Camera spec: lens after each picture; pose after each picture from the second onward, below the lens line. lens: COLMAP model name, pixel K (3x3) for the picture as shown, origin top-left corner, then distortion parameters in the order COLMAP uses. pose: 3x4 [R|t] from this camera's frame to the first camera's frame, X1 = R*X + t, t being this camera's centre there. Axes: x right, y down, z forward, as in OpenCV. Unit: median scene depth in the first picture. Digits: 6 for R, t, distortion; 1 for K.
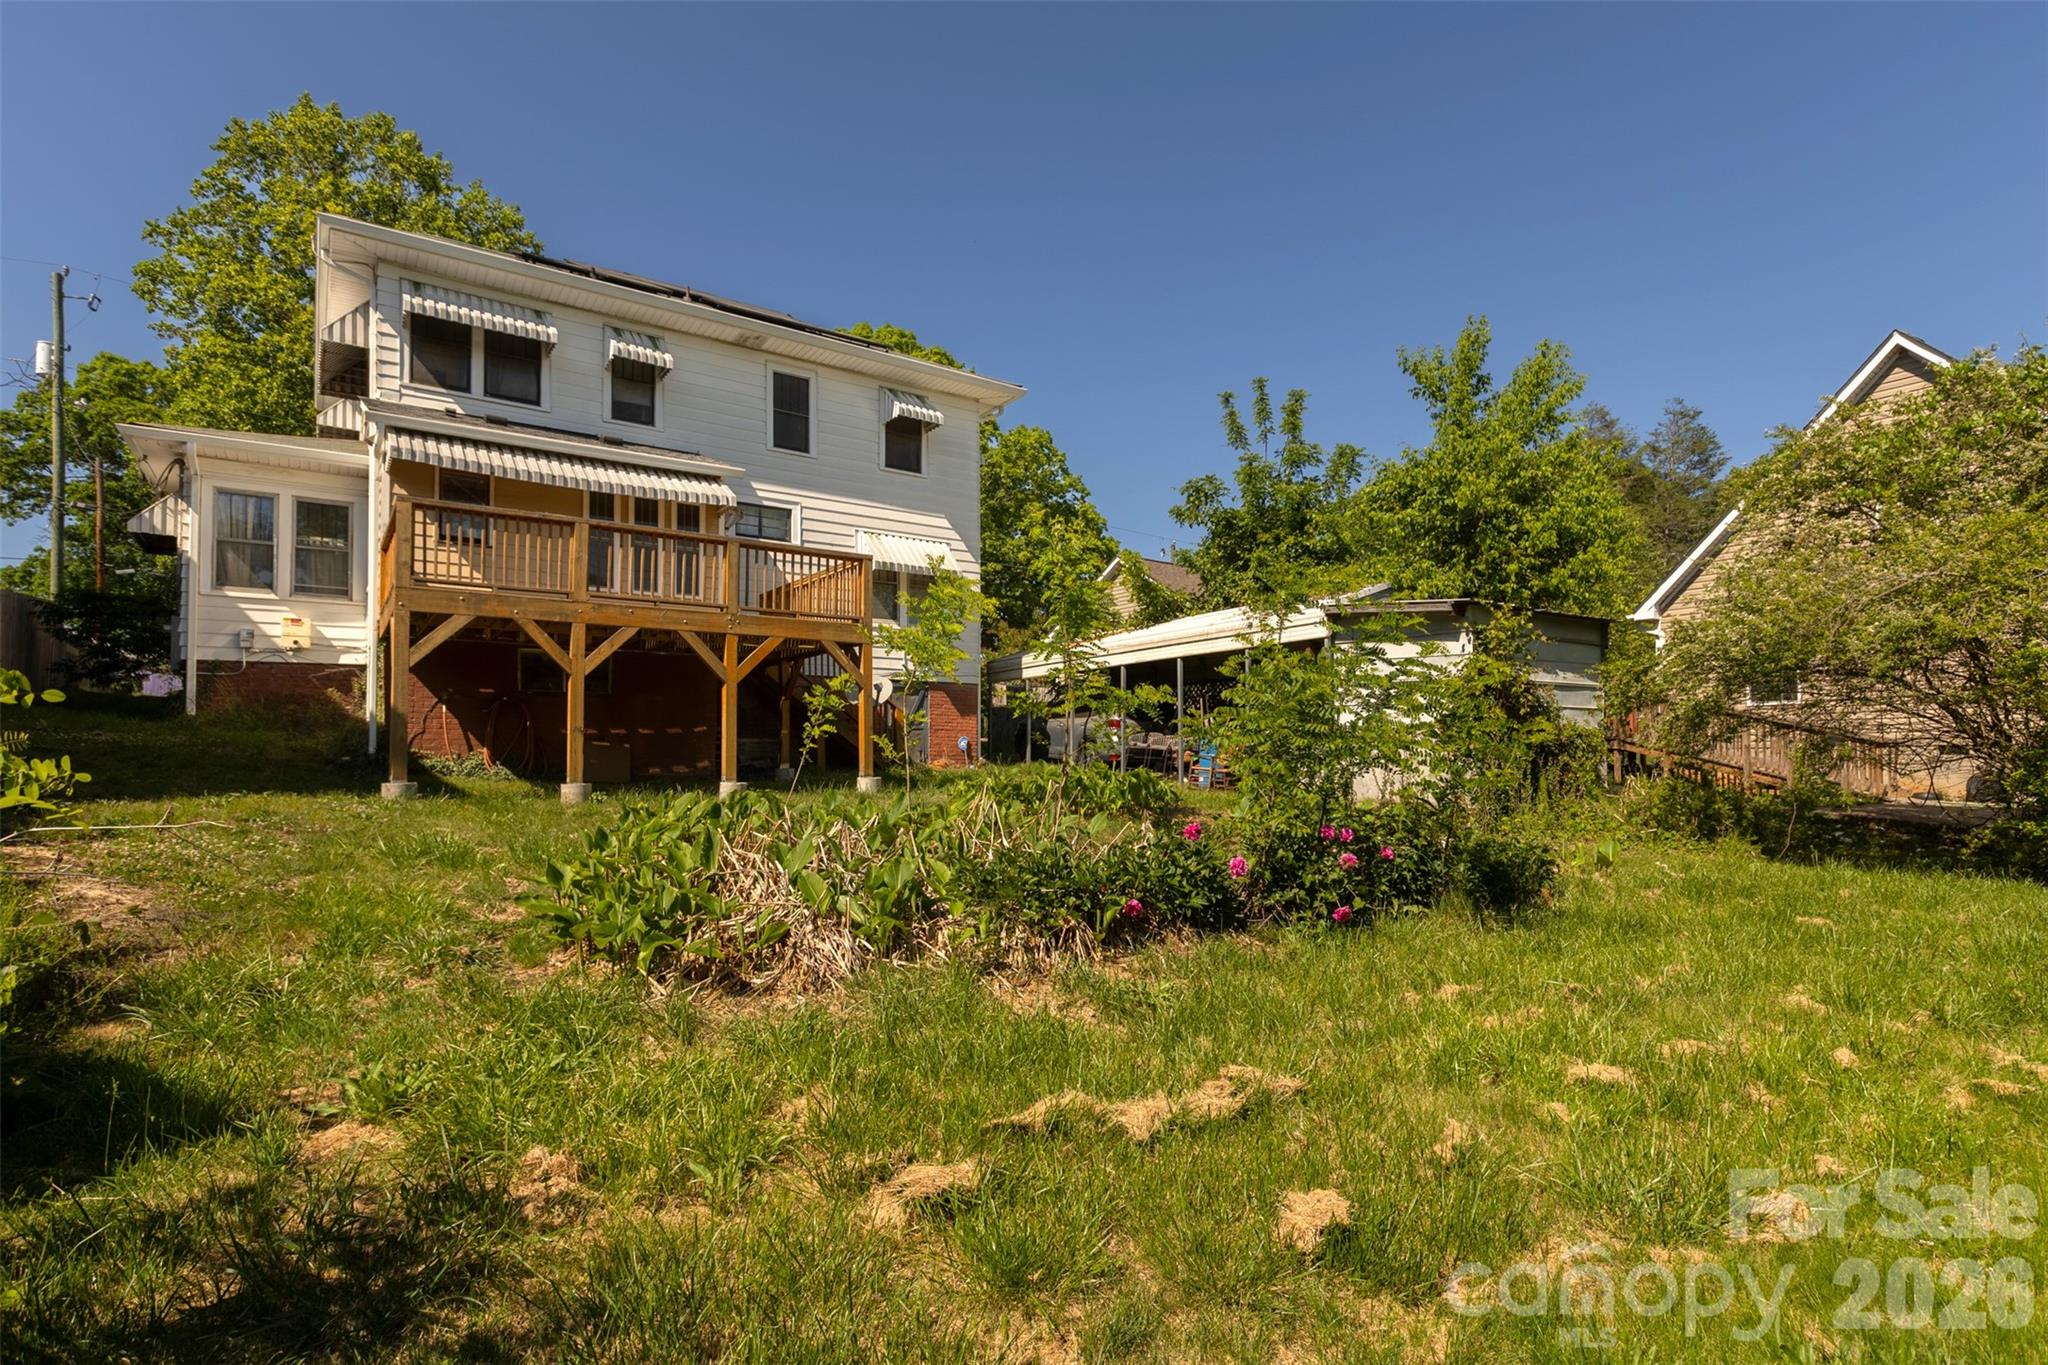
lens RADIAL K [[970.5, 0, 1025.3], [0, 970.5, 683.5], [0, 0, 1]] dist [-0.002589, -0.000248]
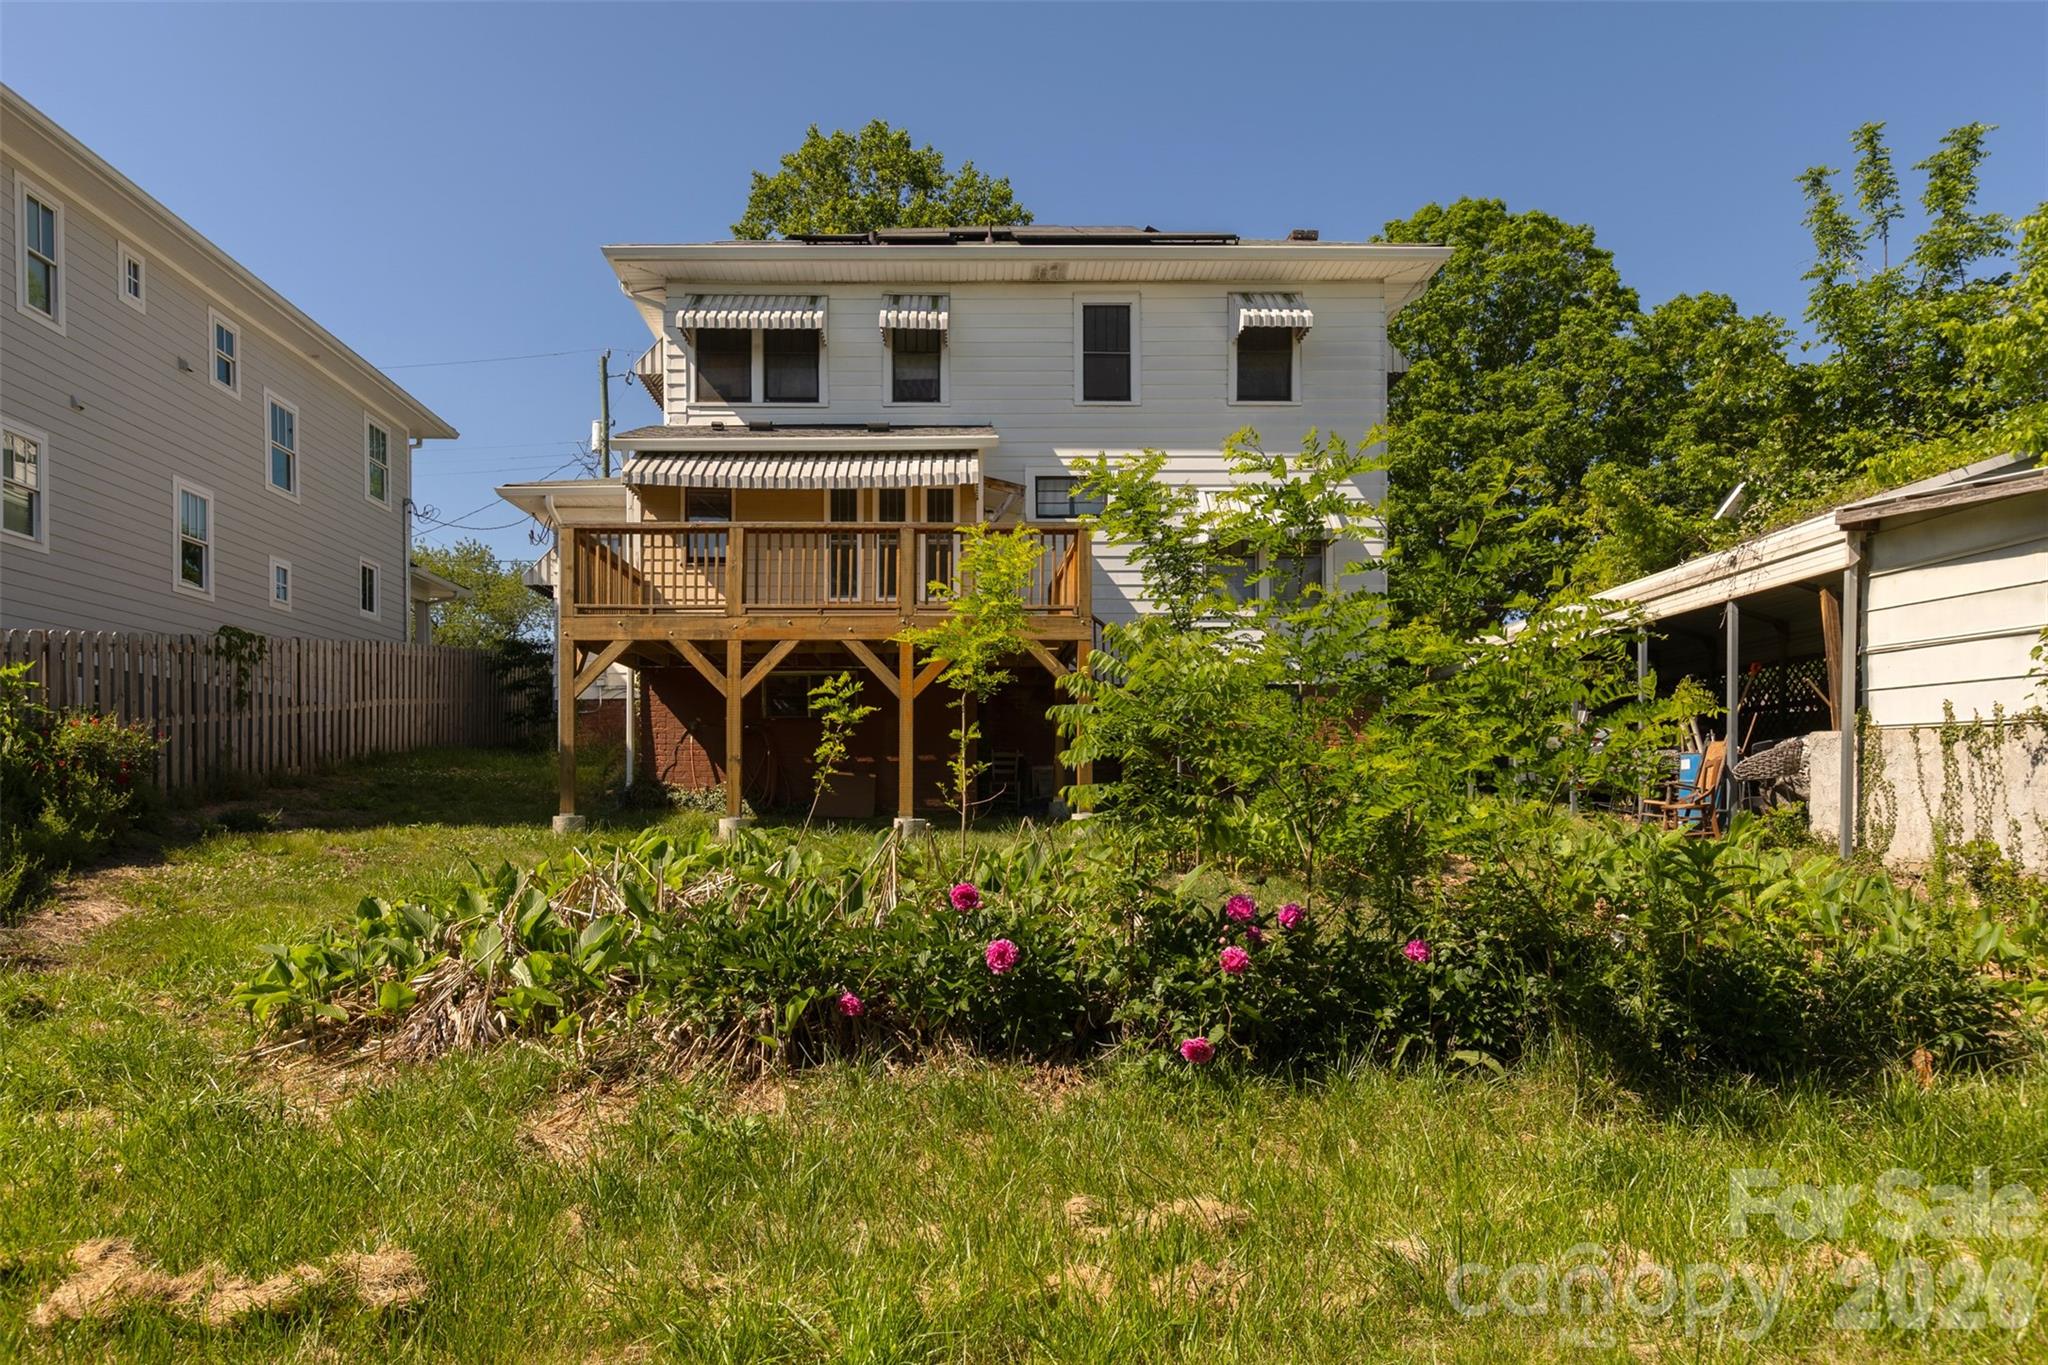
lens RADIAL K [[1202.1, 0, 1020.4], [0, 1202.1, 751.7], [0, 0, 1]] dist [0.004389, 0.000284]
pose [[0.841479, -0.022815, -0.539808, 0.267984], [0.046865, 0.998424, 0.030858, 0.014095], [0.538254, -0.051264, 0.841222, 0.147913]]
